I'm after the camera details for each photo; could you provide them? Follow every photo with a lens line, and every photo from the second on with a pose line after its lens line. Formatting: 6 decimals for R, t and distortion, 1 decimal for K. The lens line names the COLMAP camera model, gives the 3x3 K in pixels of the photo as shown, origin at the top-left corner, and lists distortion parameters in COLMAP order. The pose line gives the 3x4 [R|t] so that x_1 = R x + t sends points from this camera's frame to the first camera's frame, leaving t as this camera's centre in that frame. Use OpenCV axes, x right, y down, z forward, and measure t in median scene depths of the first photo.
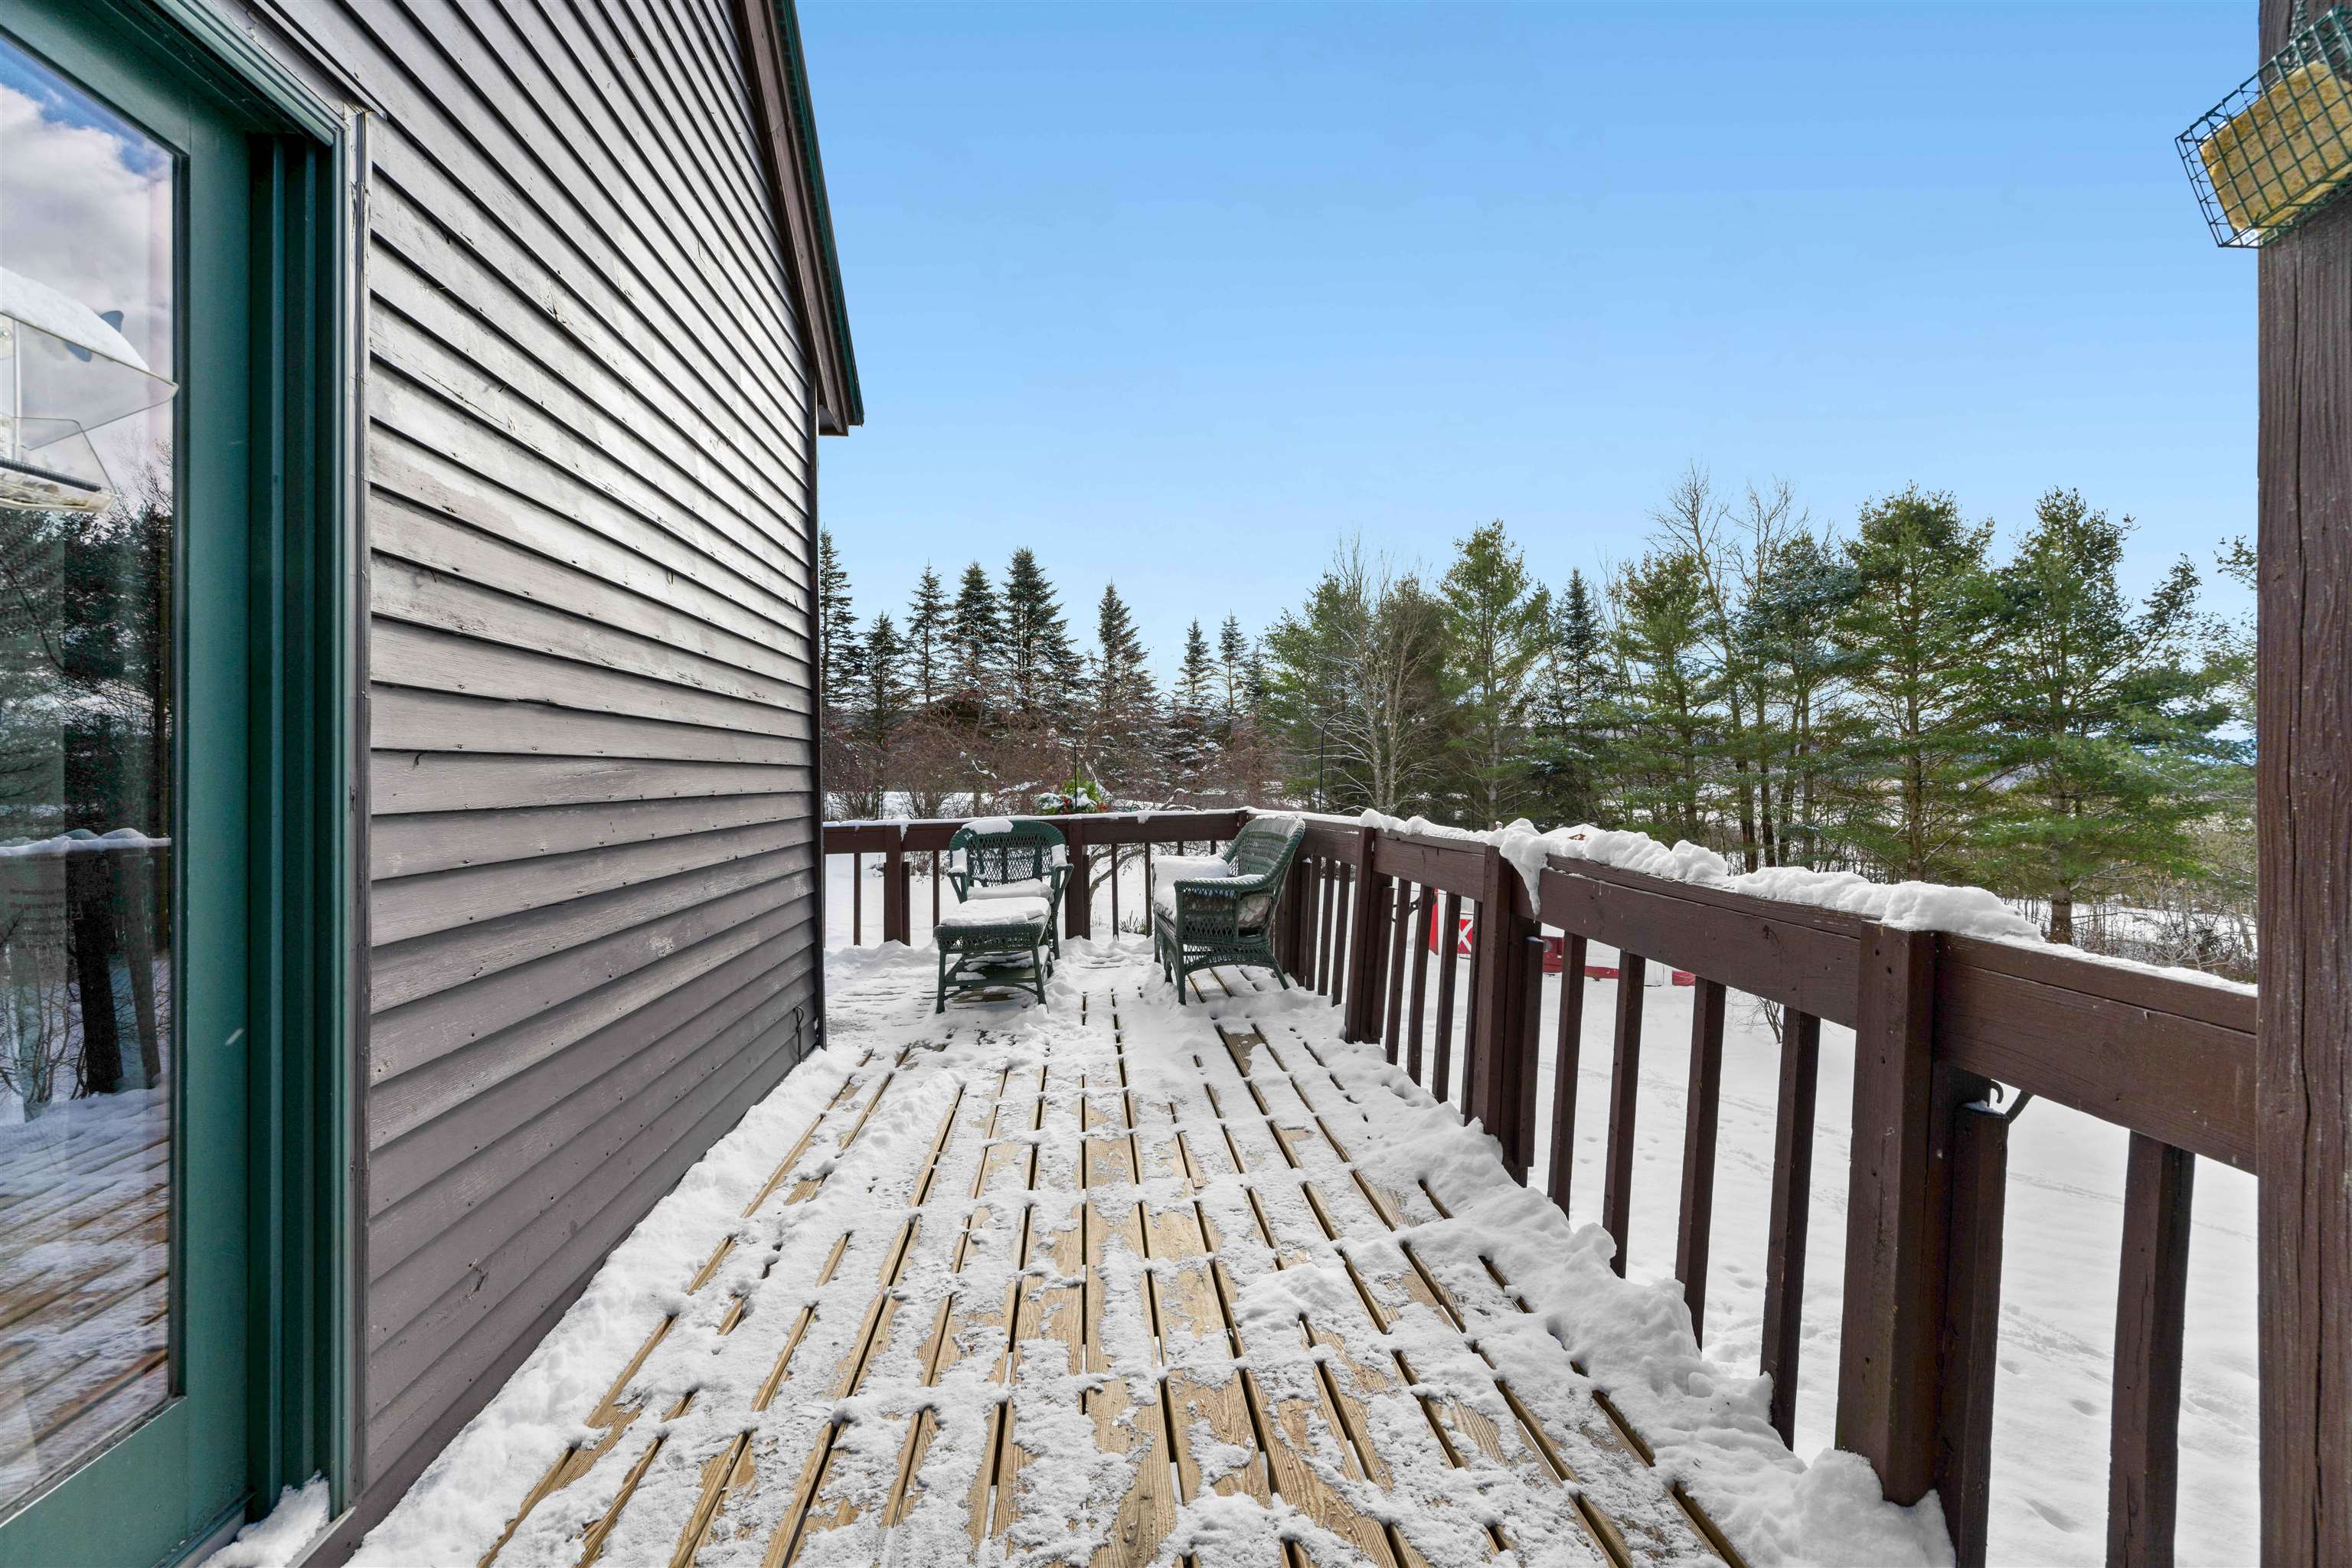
lens RADIAL K [[922.9, 0, 1169.4], [0, 922.9, 781.7], [0, 0, 1]] dist [0.000633, 0.000303]
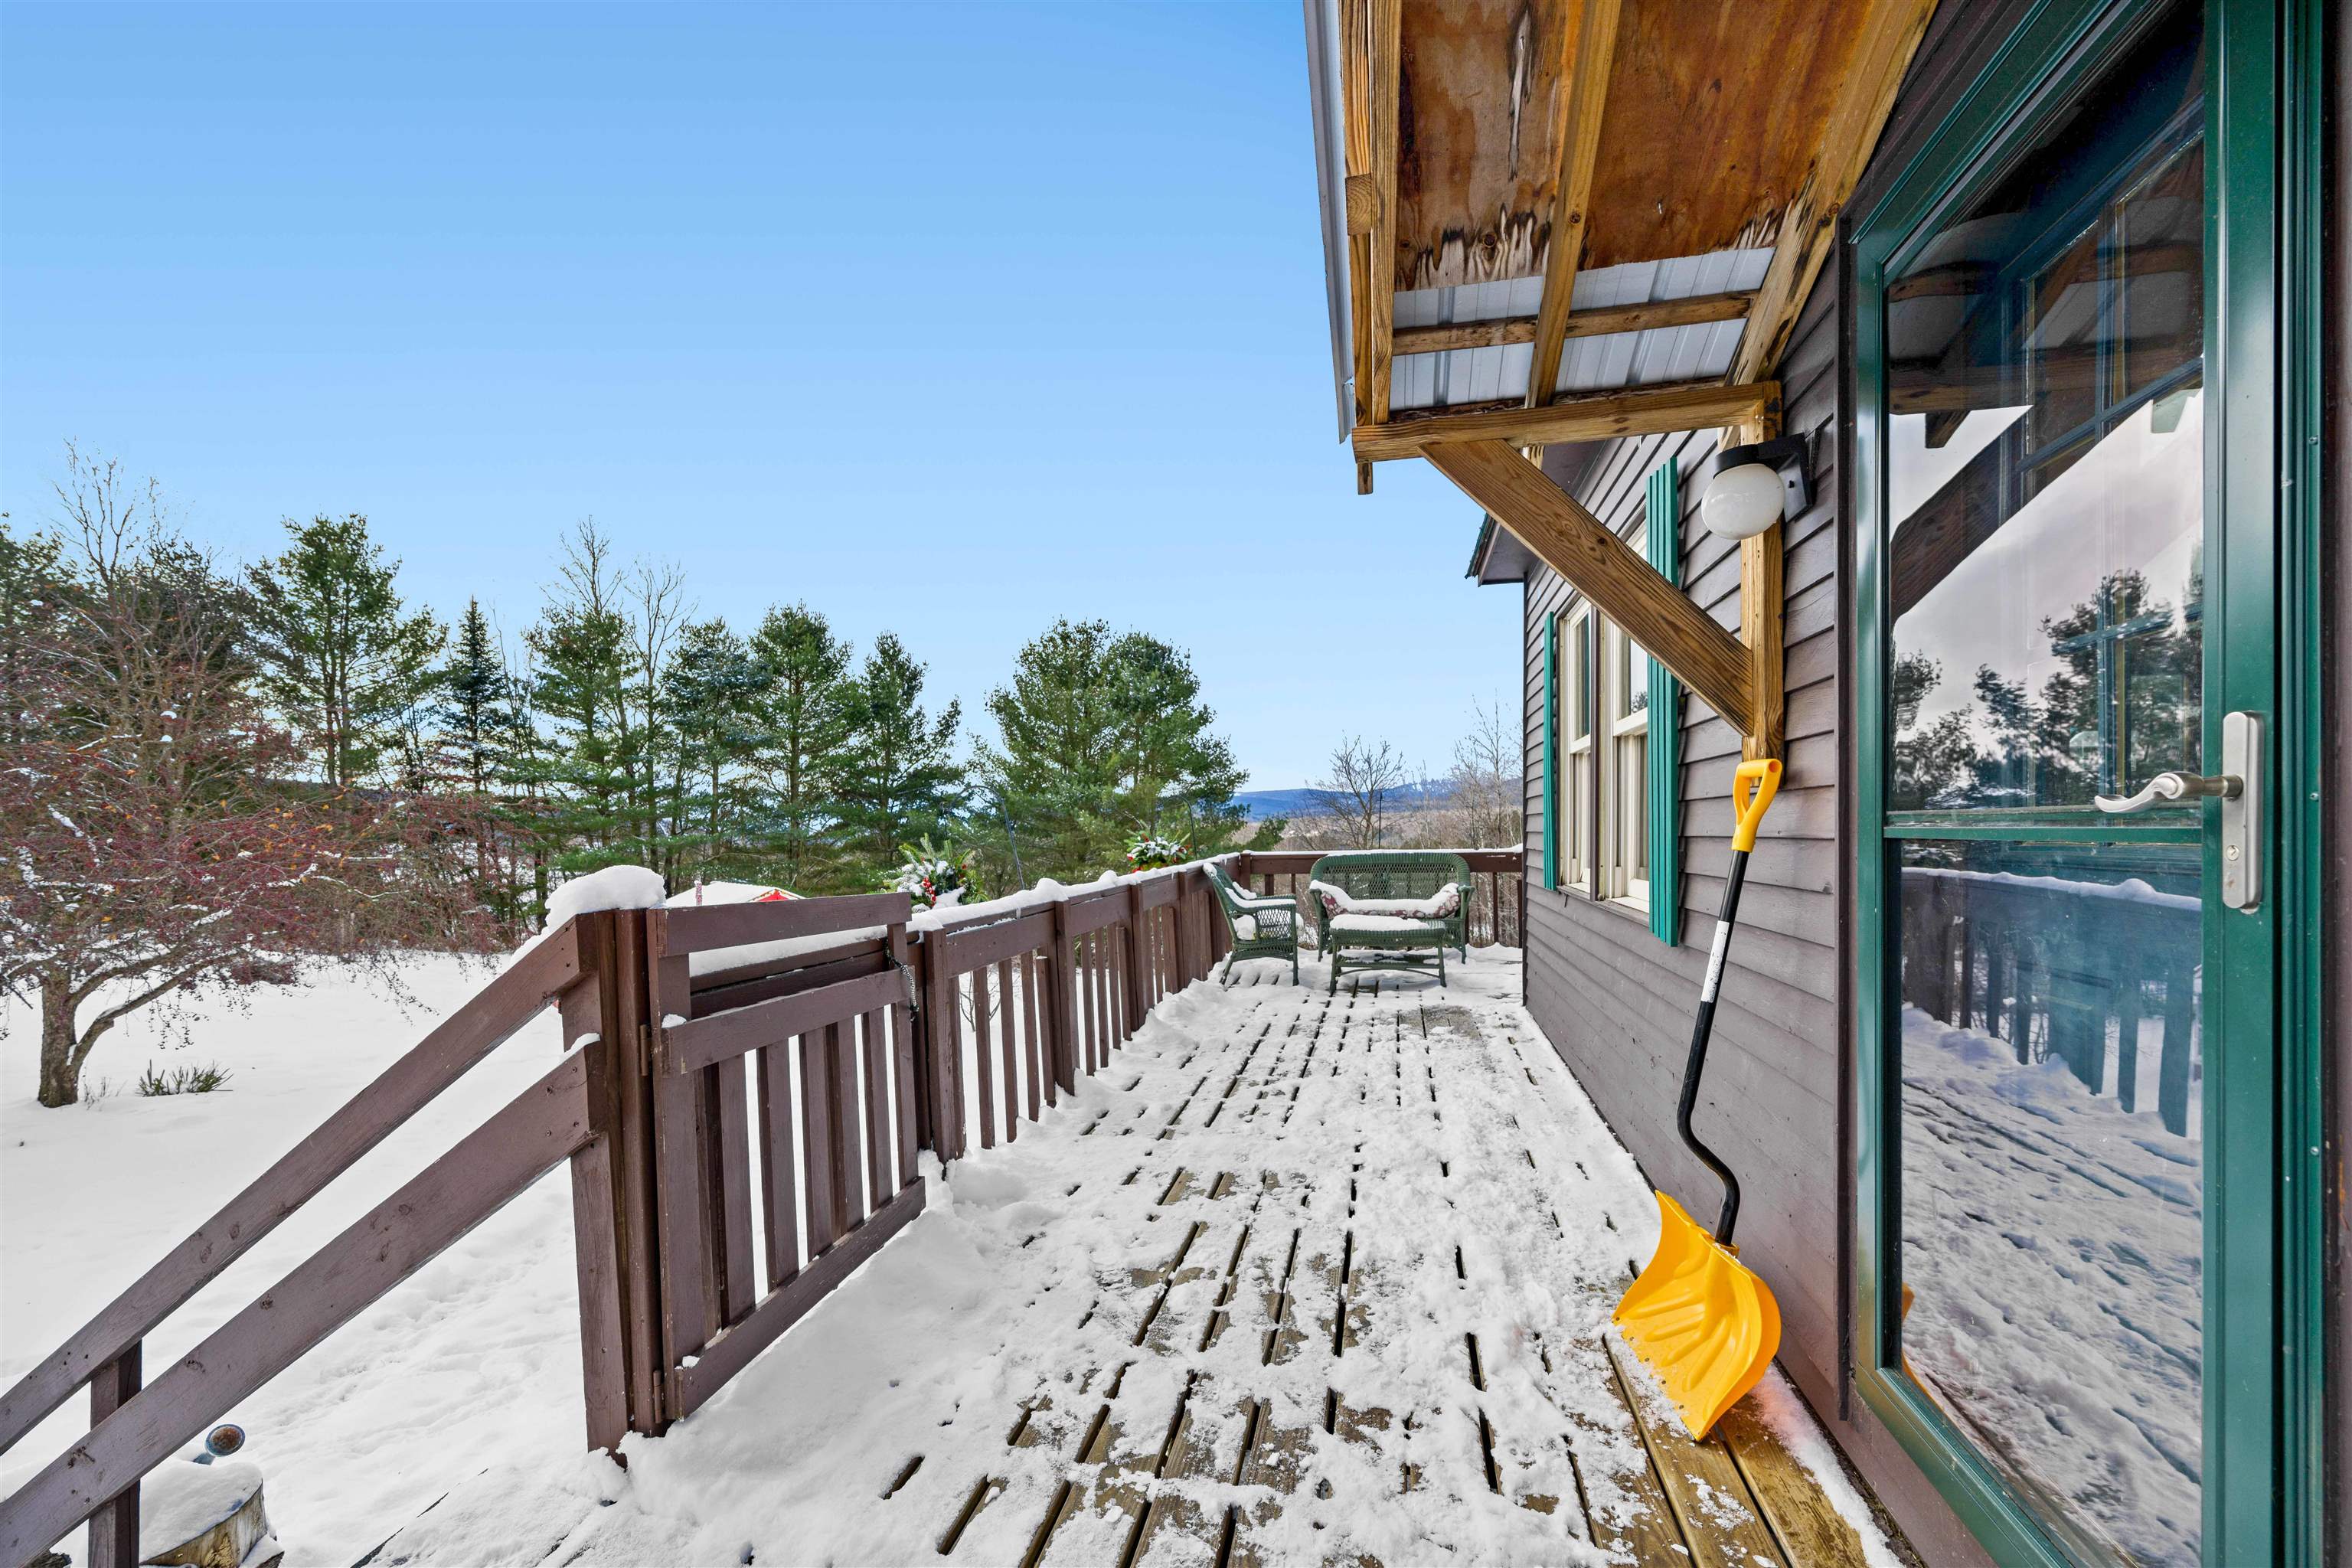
lens RADIAL K [[937.7, 0, 1161.3], [0, 937.7, 832.2], [0, 0, 1]] dist [-0.000494, 0.000018]
pose [[0.347340, 0.006410, 0.937717, -0.164093], [0.005986, 0.999941, -0.009052, 0.001363], [-0.937720, 0.008757, 0.347281, 0.087397]]
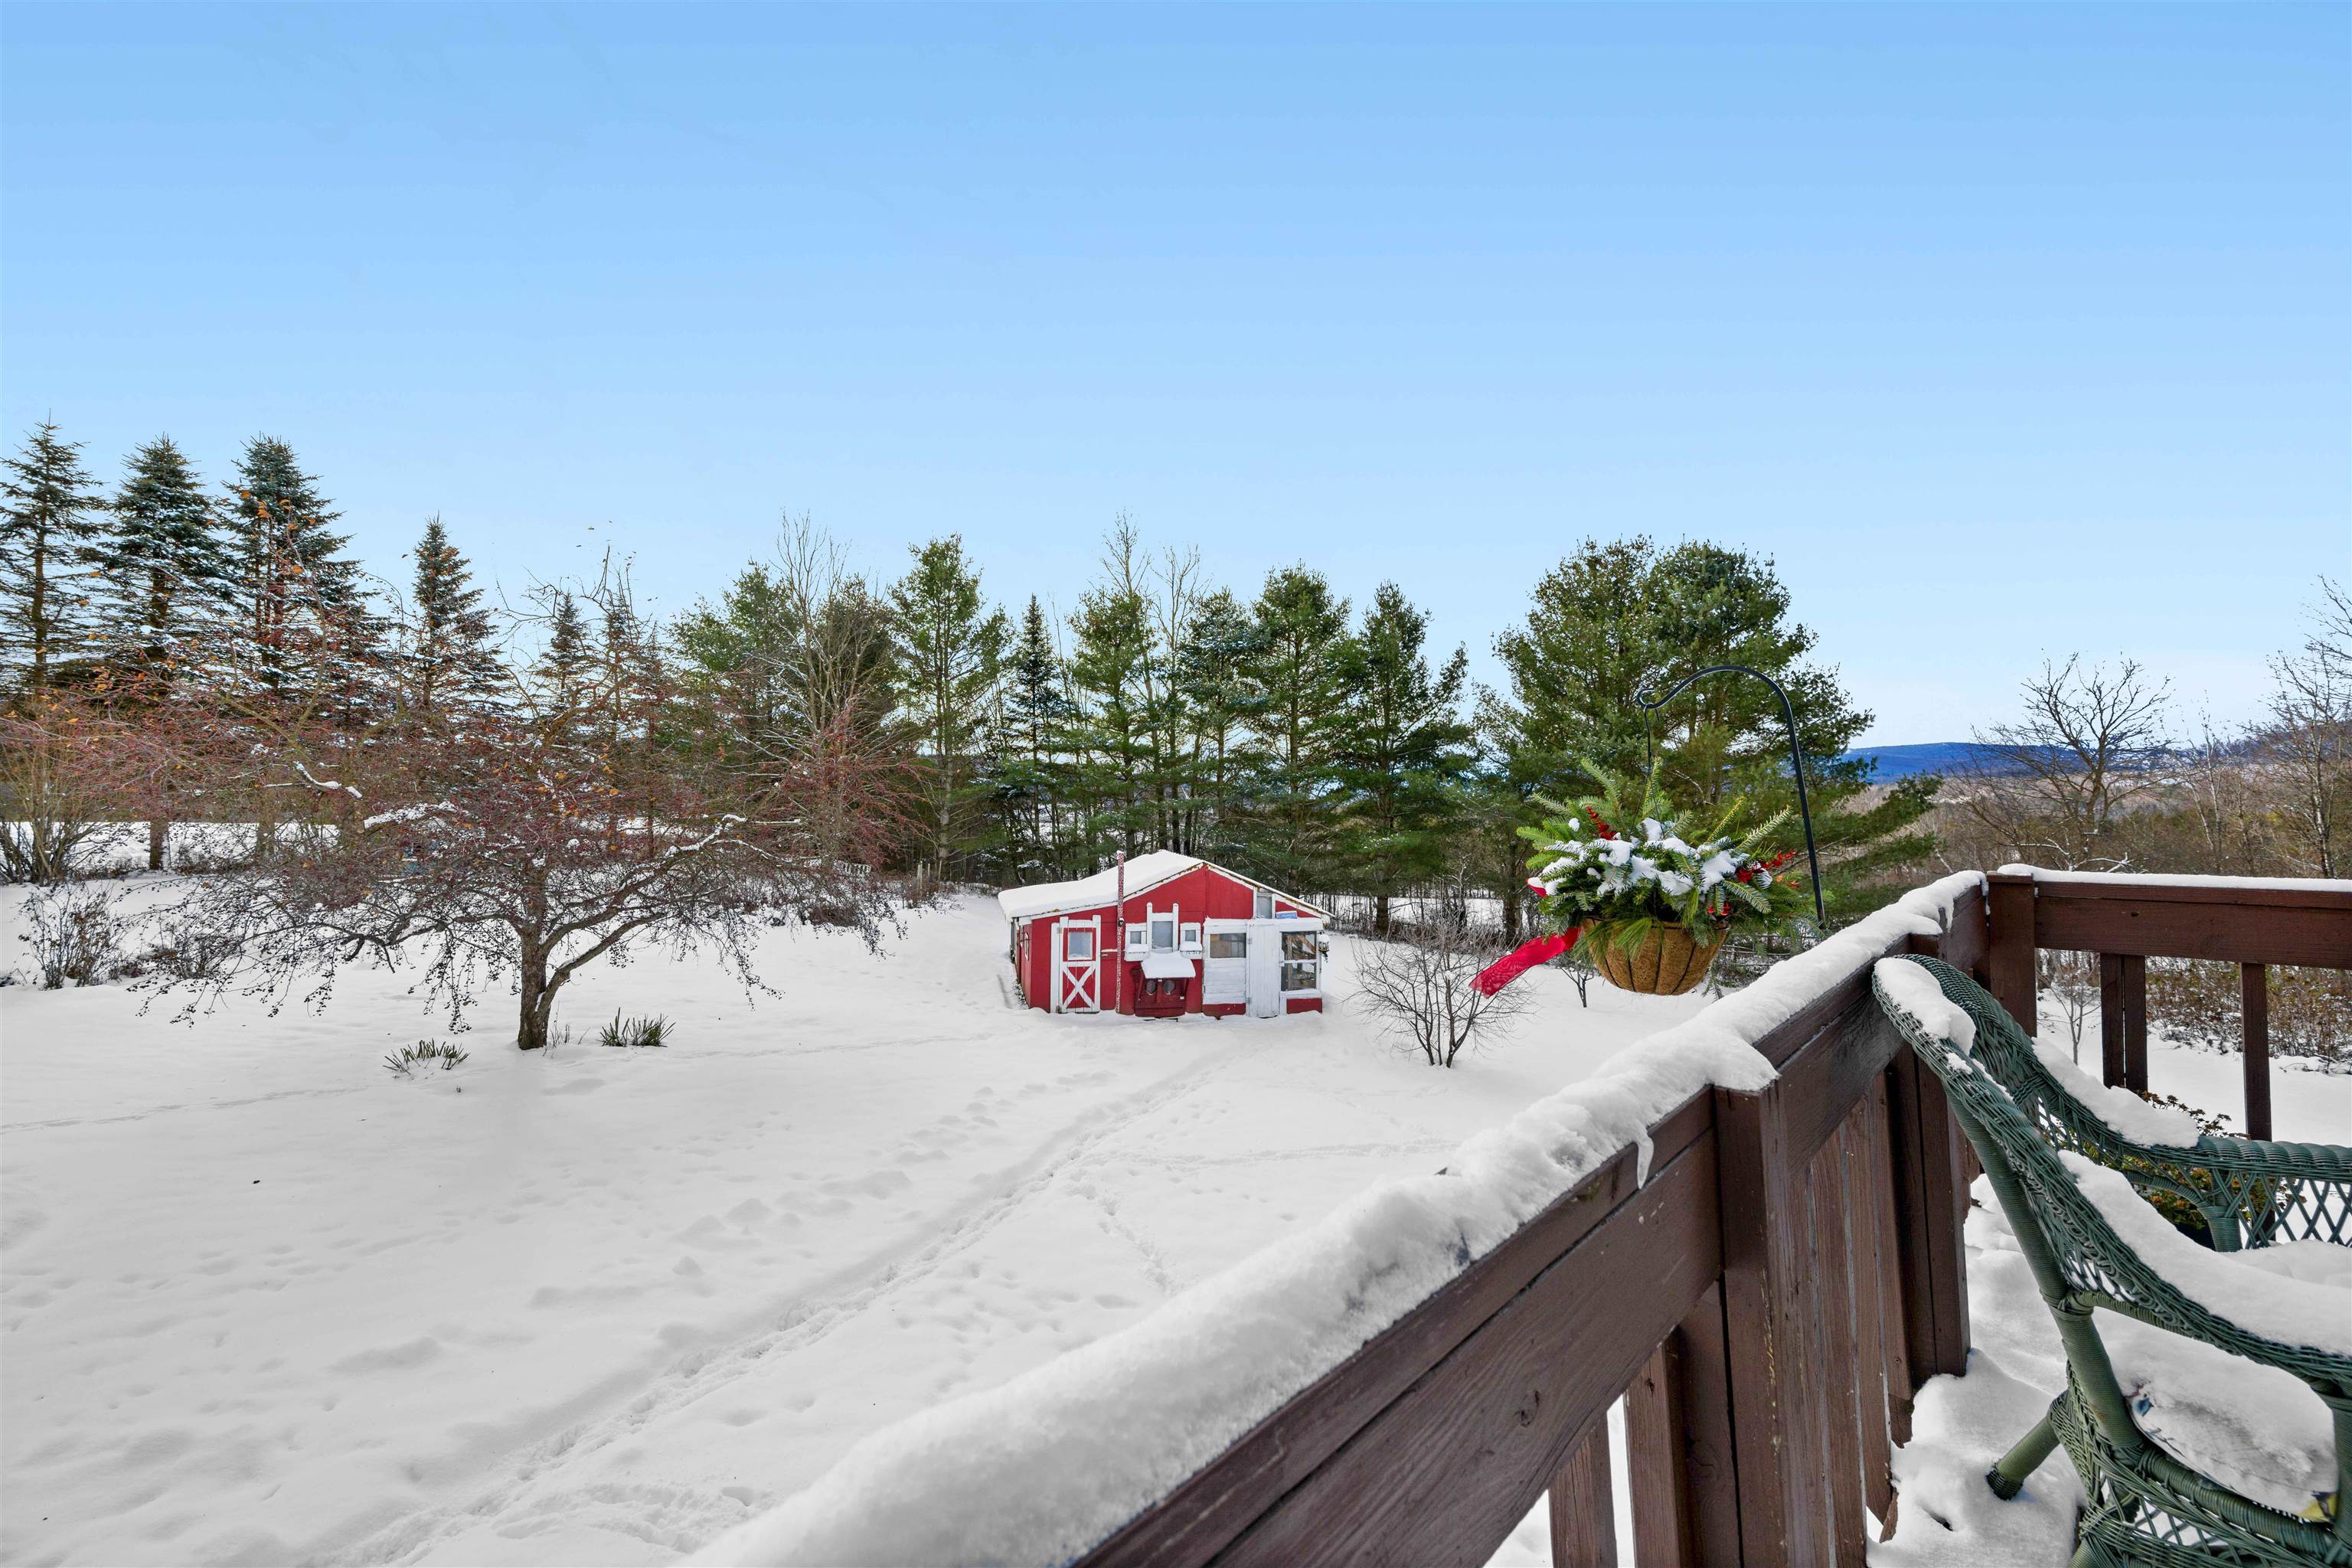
lens RADIAL K [[922.9, 0, 1169.4], [0, 922.9, 781.7], [0, 0, 1]] dist [0.000633, 0.000303]
pose [[0.786221, 0.017475, 0.617698, -0.062025], [-0.001741, 0.999659, -0.026065, 0.000051], [-0.617943, 0.019417, 0.785983, 0.122139]]
